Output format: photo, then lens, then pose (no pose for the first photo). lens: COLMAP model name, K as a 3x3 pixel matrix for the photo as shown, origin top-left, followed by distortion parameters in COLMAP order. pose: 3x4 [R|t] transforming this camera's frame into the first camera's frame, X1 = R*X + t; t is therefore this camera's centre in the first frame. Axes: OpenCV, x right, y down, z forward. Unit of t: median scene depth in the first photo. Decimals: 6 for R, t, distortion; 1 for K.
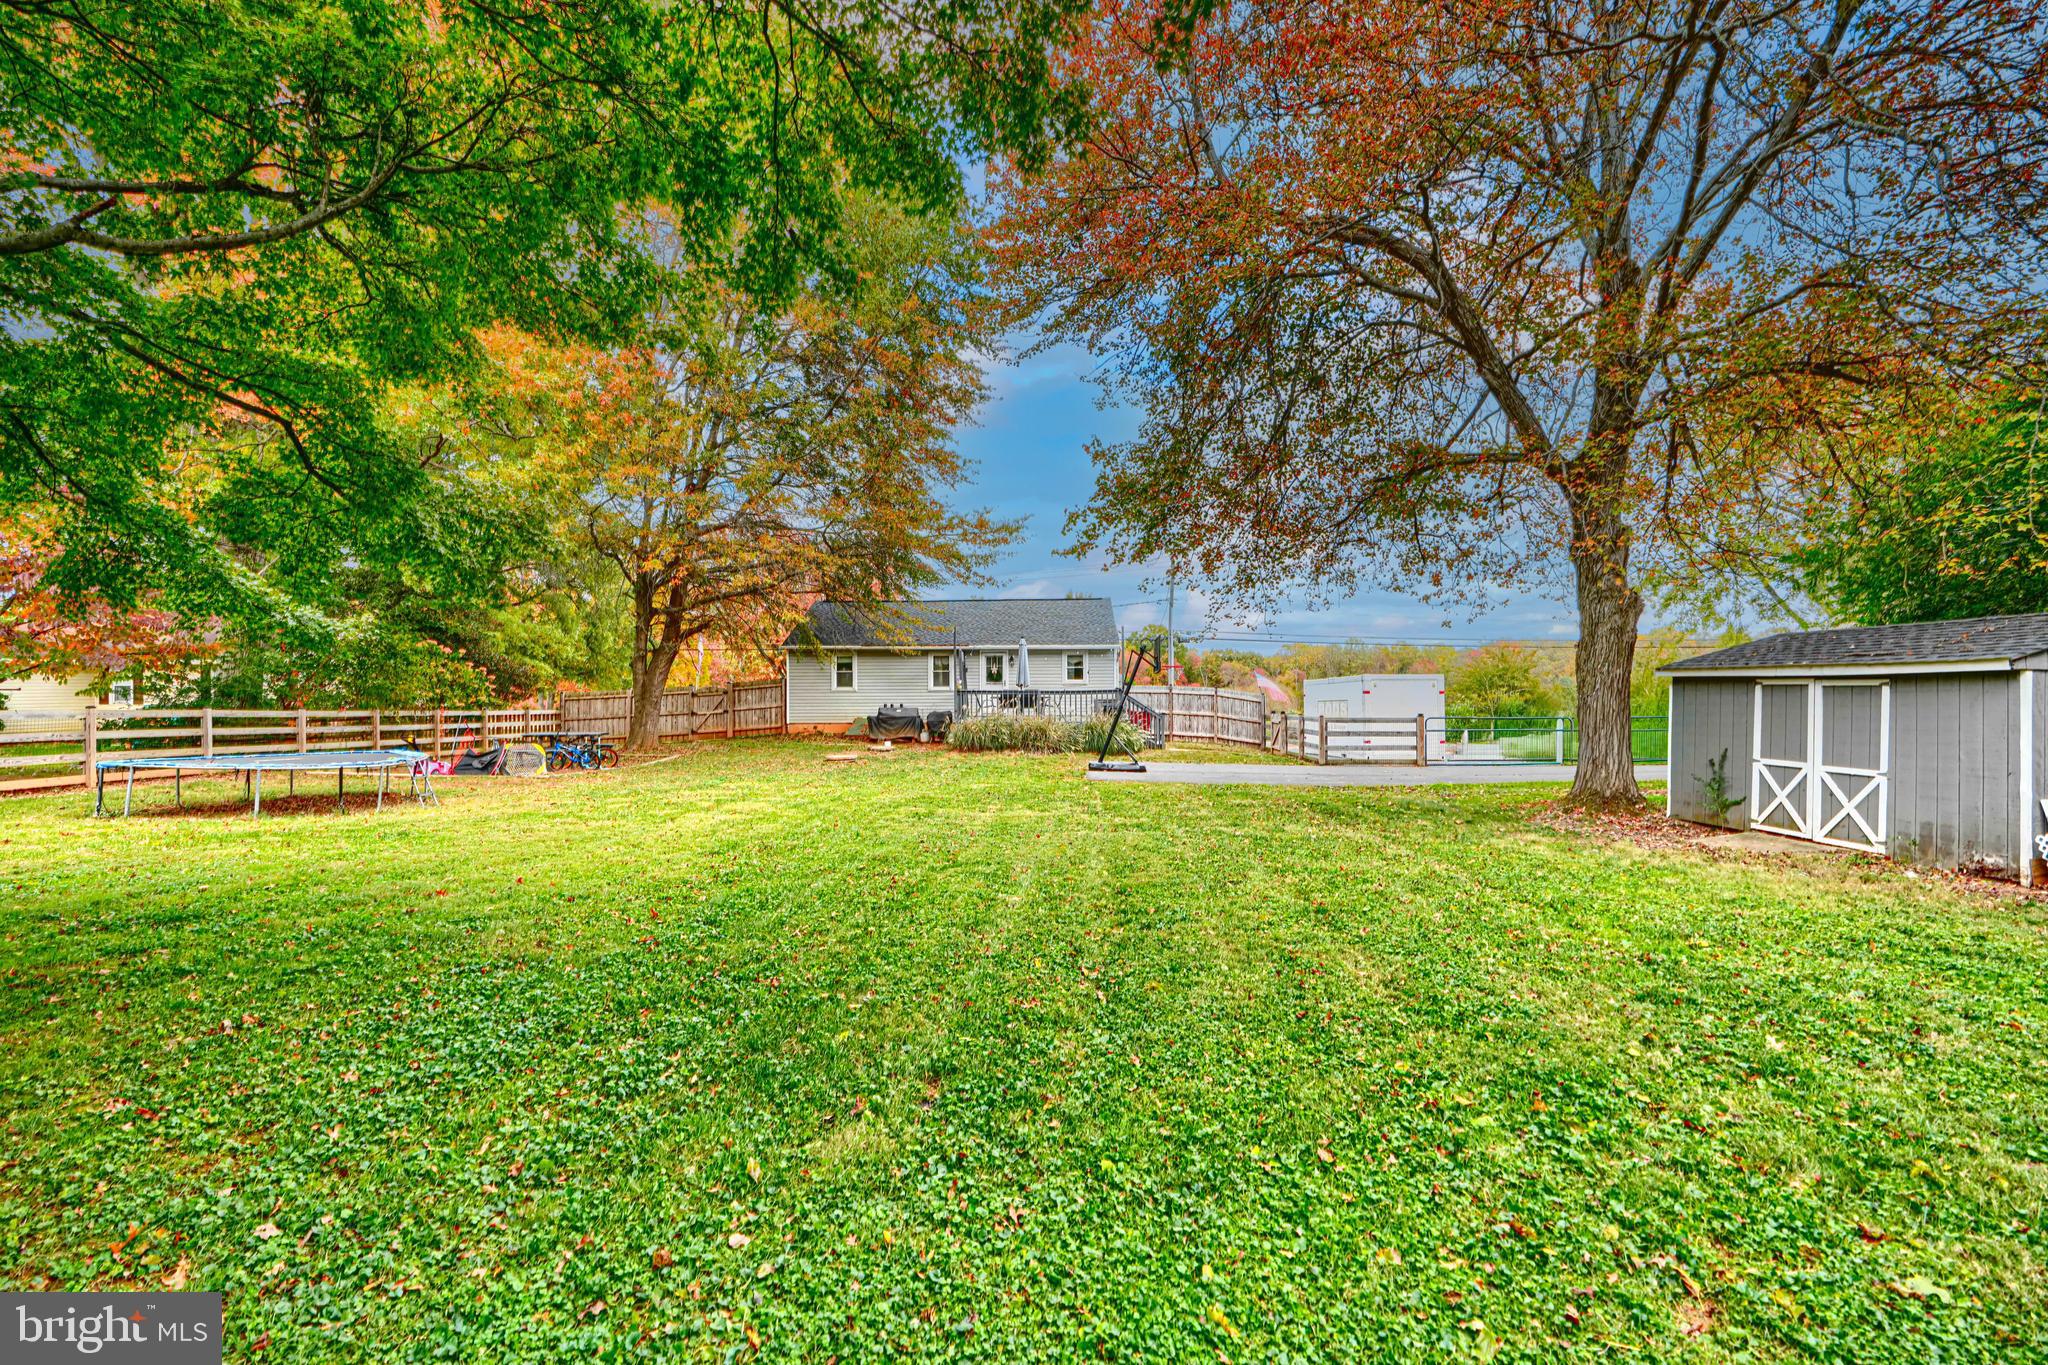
lens RADIAL K [[927.0, 0, 1024.0], [0, 927.0, 682.5], [0, 0, 1]] dist [0.001309, 0.000336]
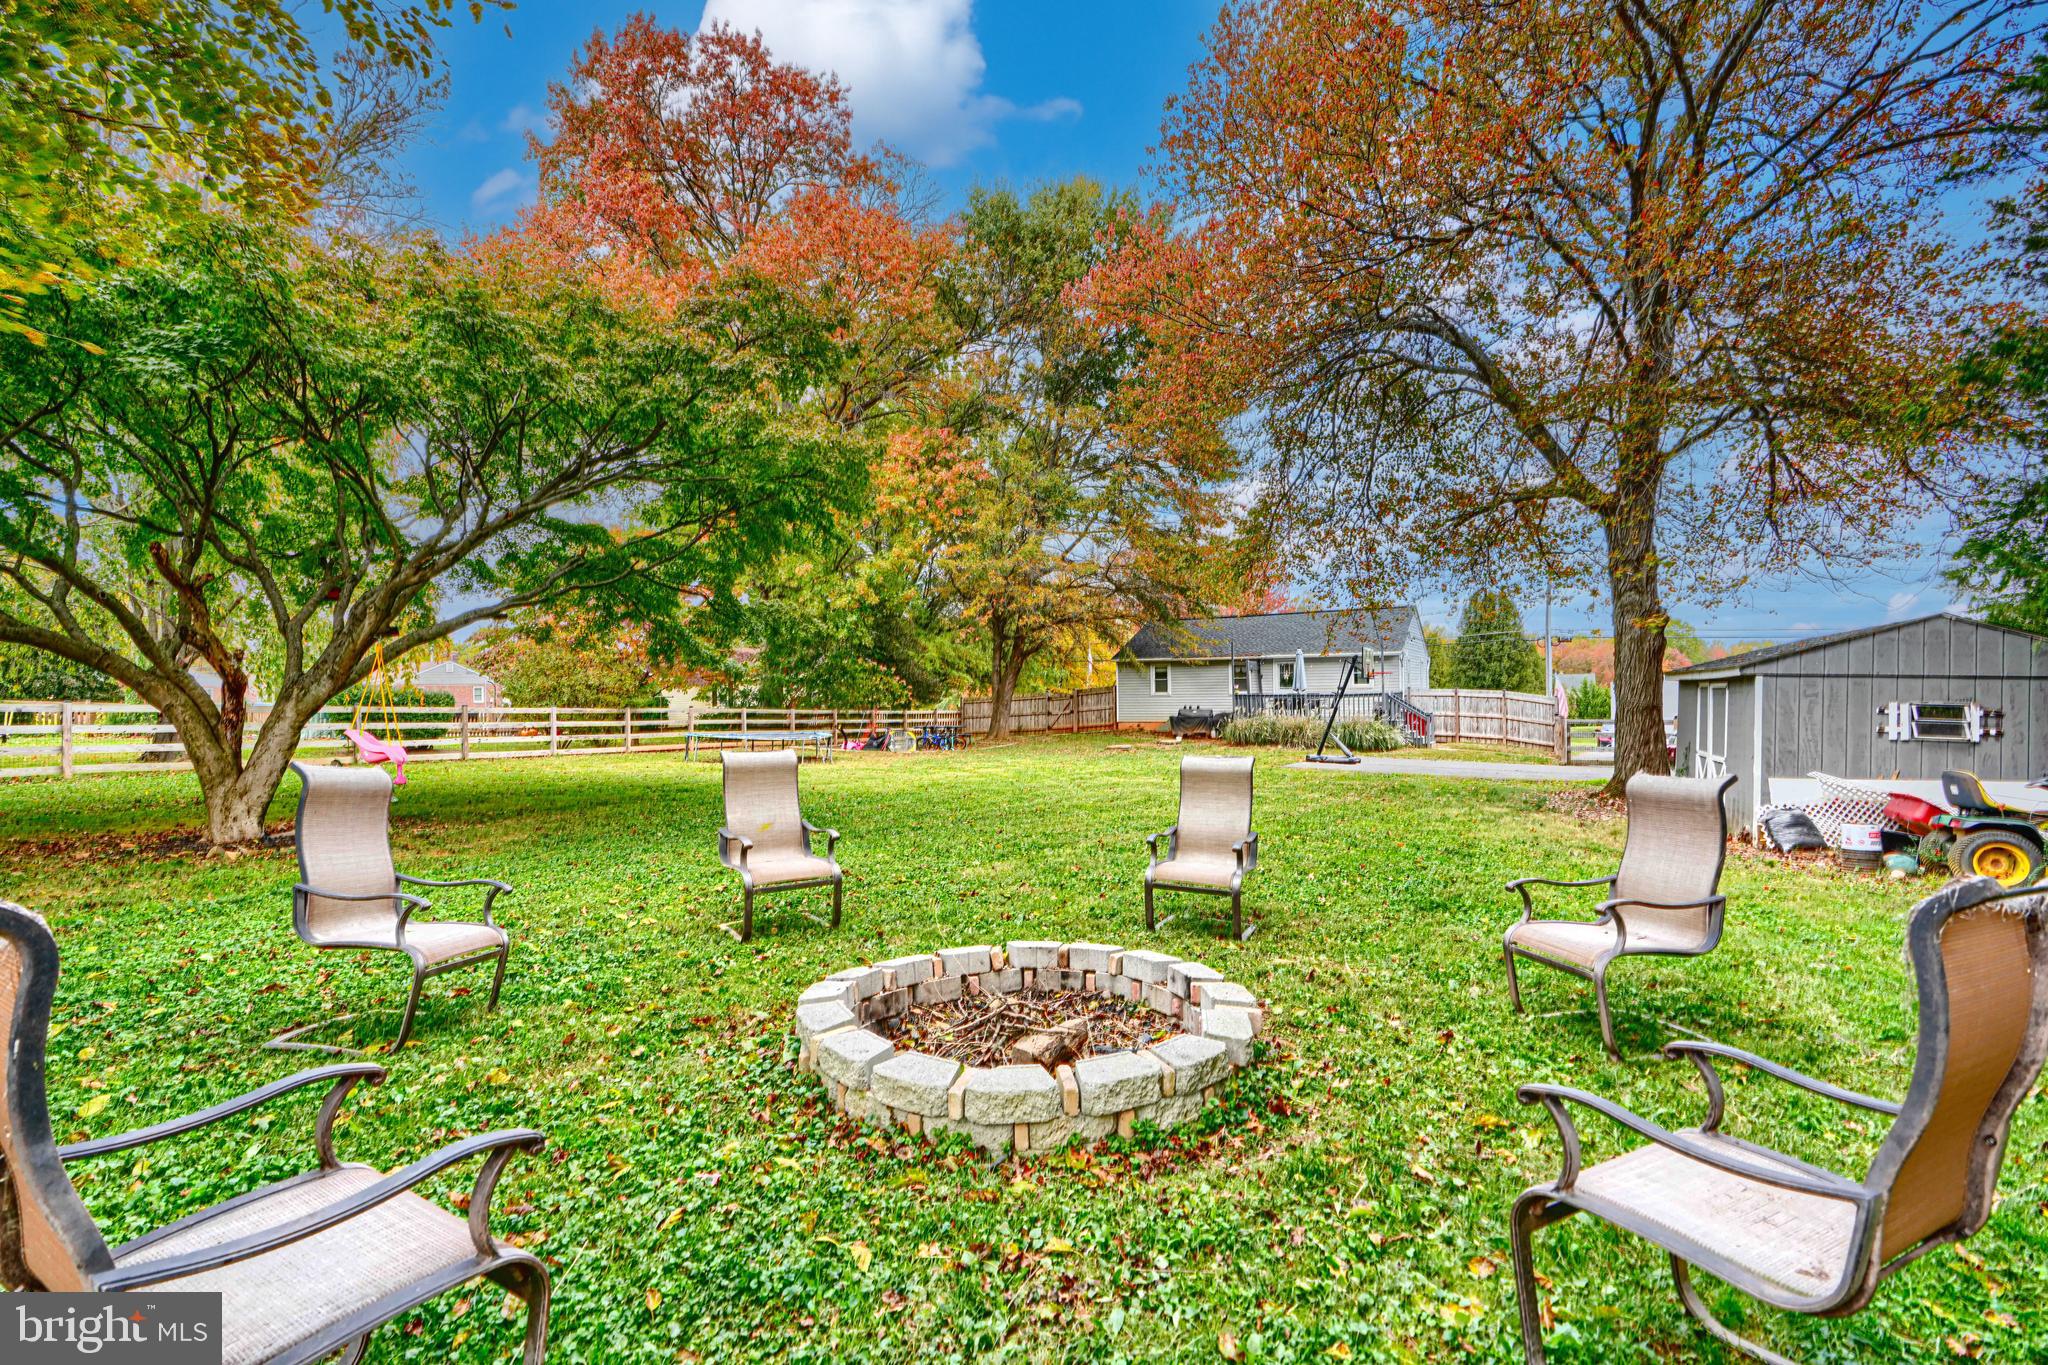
lens RADIAL K [[927.0, 0, 1024.0], [0, 927.0, 682.5], [0, 0, 1]] dist [0.001309, 0.000336]
pose [[0.885073, -0.011526, -0.465310, 0.242237], [0.009547, 0.999933, -0.006610, -0.001597], [0.465355, 0.001407, 0.885123, -0.178856]]
